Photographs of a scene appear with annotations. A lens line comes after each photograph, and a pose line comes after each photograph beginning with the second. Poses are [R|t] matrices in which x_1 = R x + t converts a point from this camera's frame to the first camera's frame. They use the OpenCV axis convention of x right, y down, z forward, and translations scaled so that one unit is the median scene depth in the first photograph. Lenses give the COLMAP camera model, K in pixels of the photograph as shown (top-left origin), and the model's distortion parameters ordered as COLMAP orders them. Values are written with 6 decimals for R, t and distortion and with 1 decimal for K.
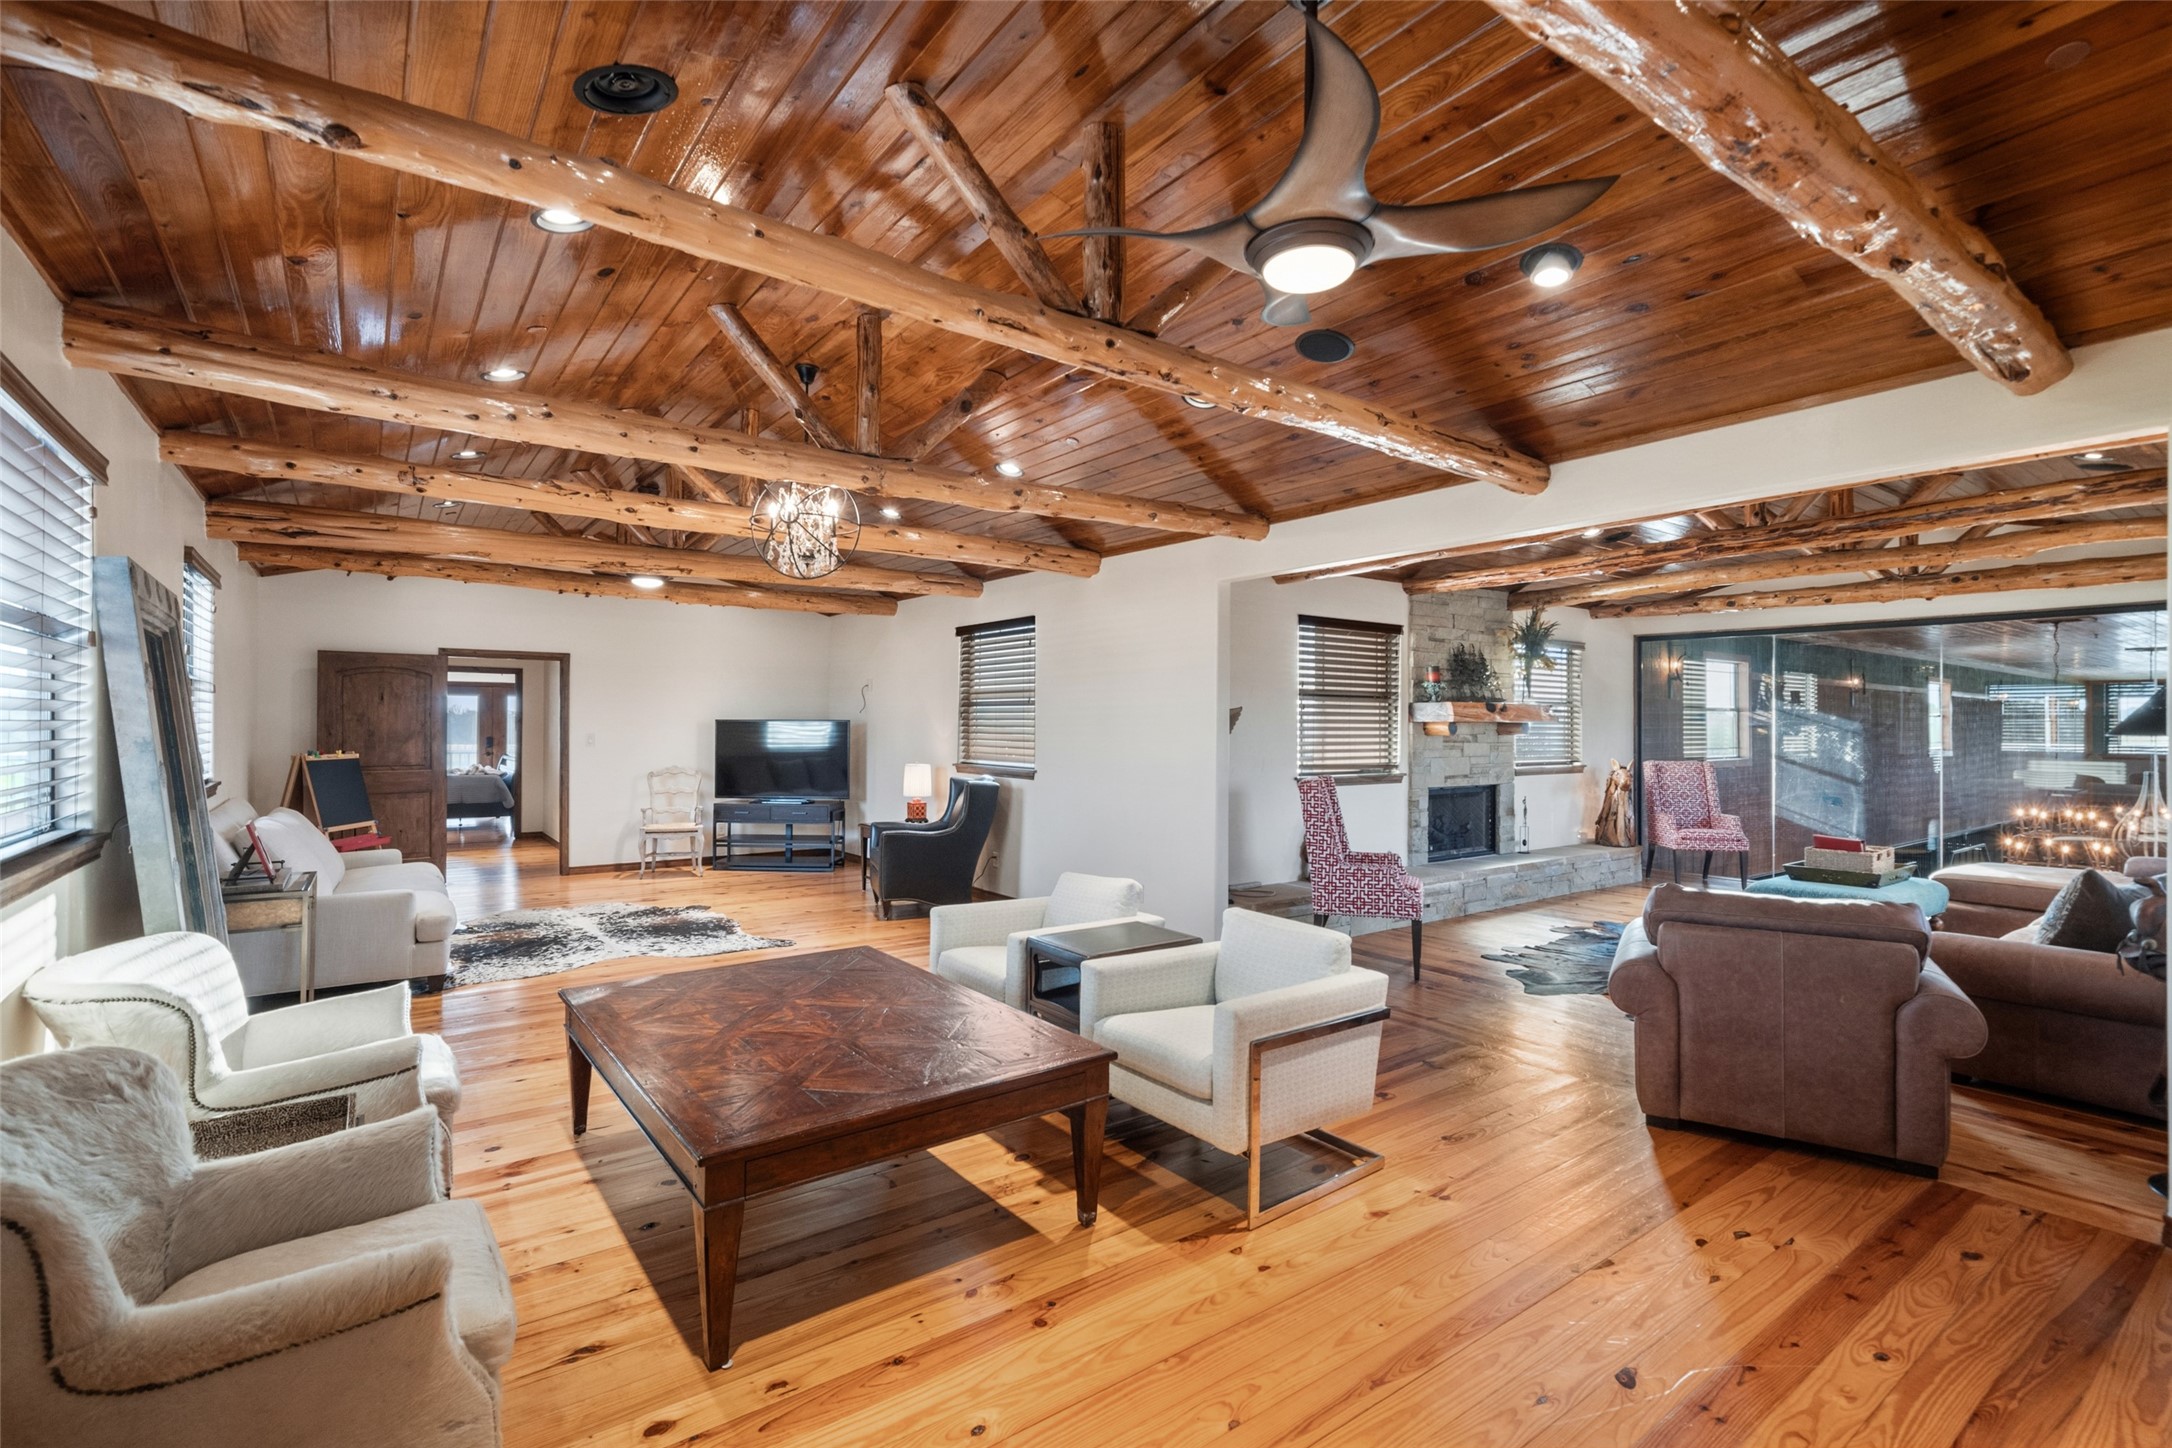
lens RADIAL K [[995.5, 0, 1091.8], [0, 995.5, 725.6], [0, 0, 1]] dist [-0.001992, -0.000082]
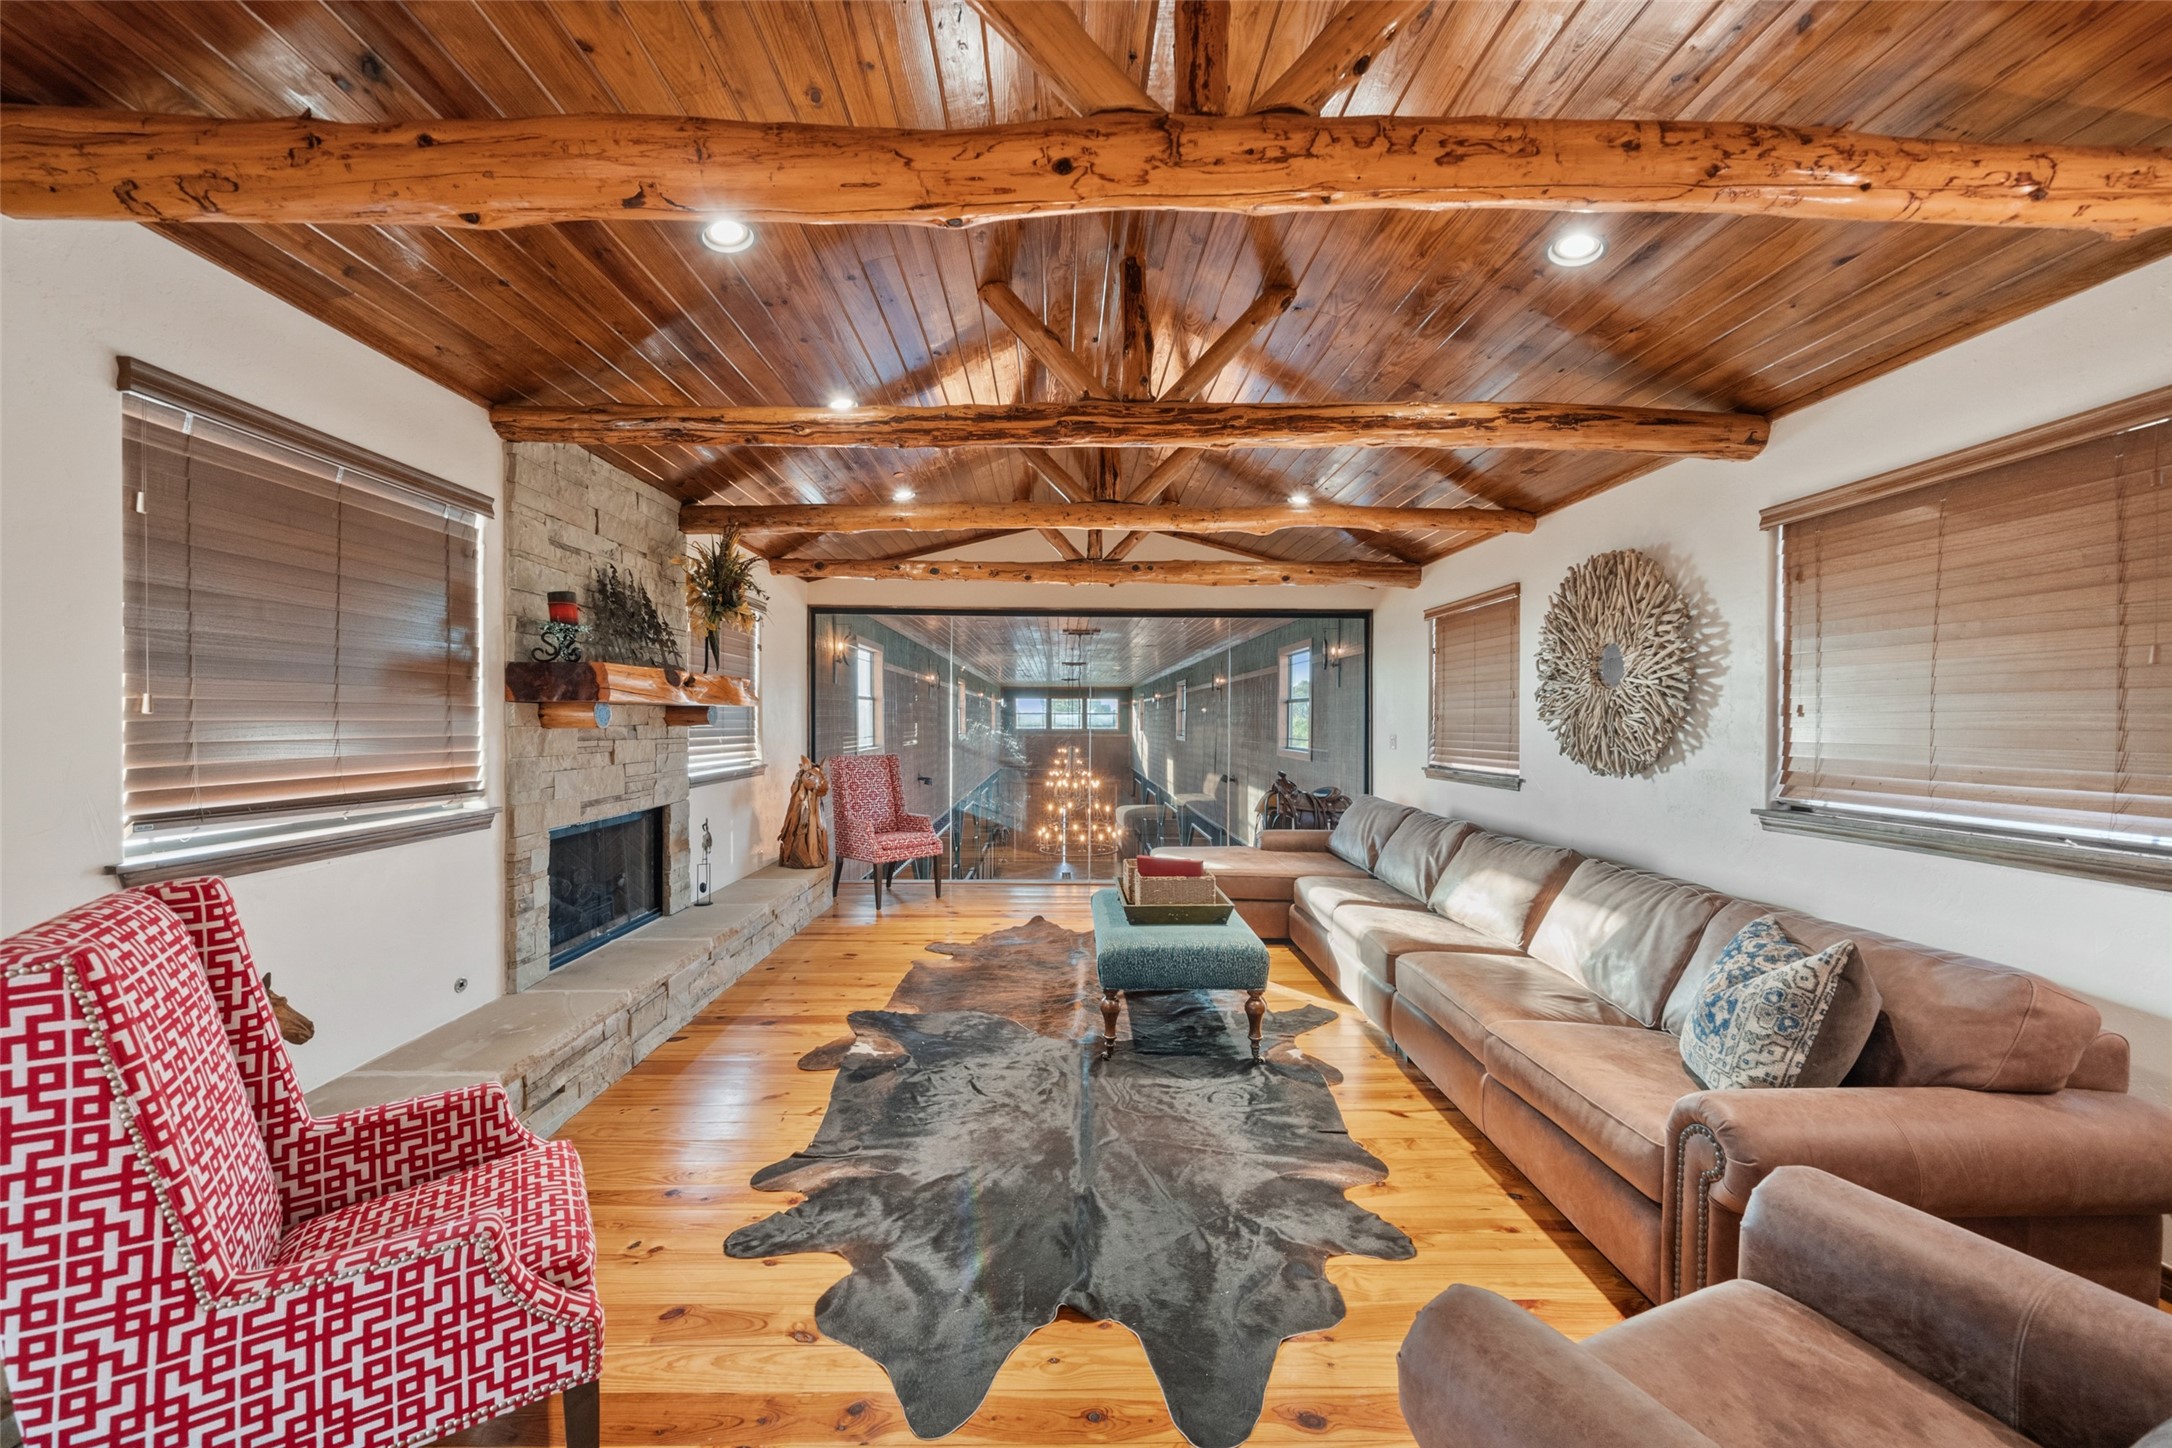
lens RADIAL K [[810.9, 0, 1084.0], [0, 810.9, 724.3], [0, 0, 1]] dist [-0.001307, -0.000011]
pose [[0.580691, -0.008123, 0.814084, 0.153269], [0.000407, 0.999953, 0.009687, 0.003663], [-0.814124, -0.005294, 0.580667, 0.516359]]
